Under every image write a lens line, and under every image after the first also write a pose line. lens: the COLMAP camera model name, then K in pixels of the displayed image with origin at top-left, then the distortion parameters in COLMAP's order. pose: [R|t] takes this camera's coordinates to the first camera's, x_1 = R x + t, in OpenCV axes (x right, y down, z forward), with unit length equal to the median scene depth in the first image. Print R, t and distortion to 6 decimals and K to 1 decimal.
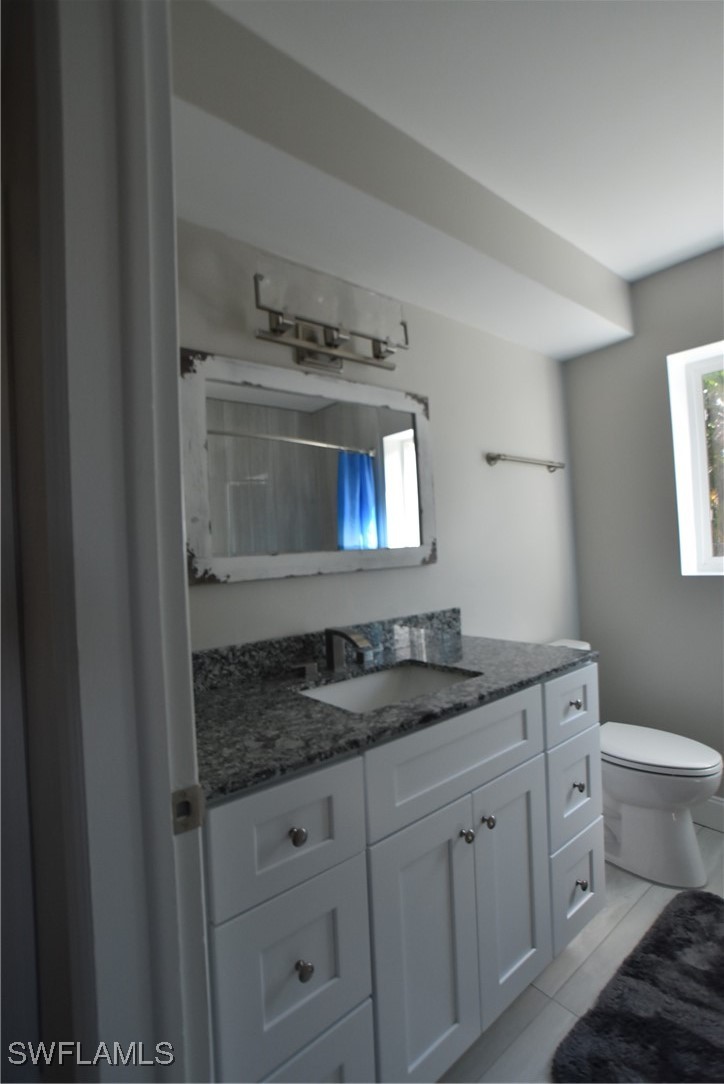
lens RADIAL K [[508.0, 0, 362.0], [0, 508.0, 542.0], [0, 0, 1]] dist [-0.077056, 0.000026]
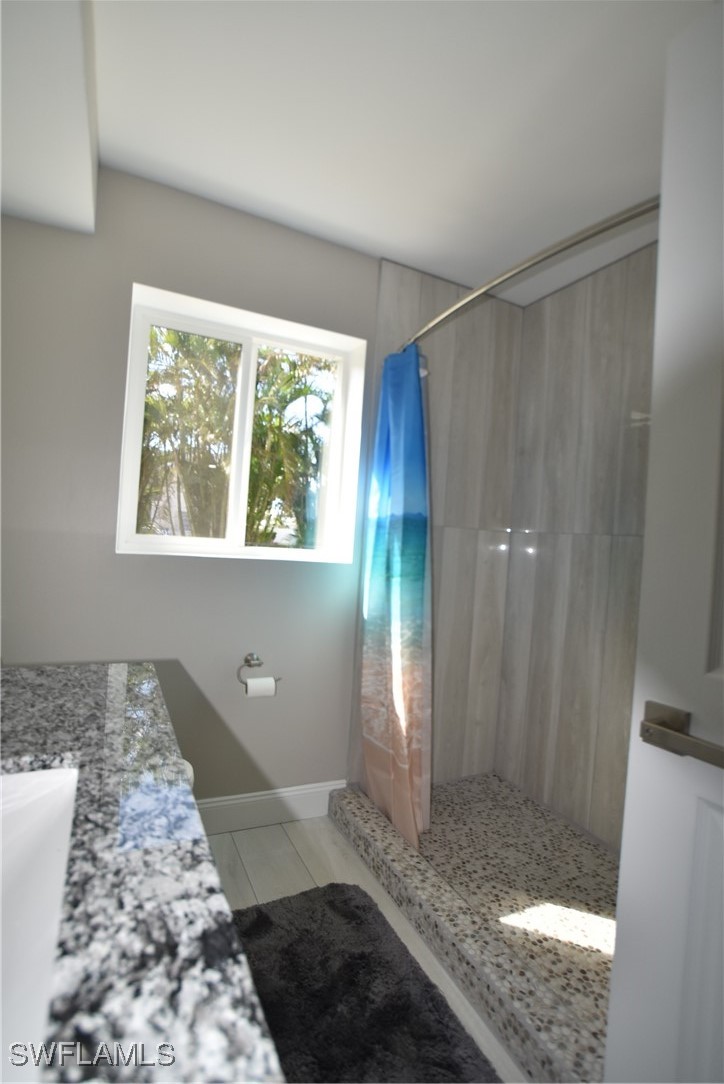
lens RADIAL K [[513.6, 0, 362.0], [0, 513.6, 542.0], [0, 0, 1]] dist [0.000630, 0.000131]
pose [[0.232419, 0.053262, 0.971156, -0.172810], [-0.088265, 0.995534, -0.033475, 0.078764], [-0.968602, -0.077939, 0.236082, 0.770483]]
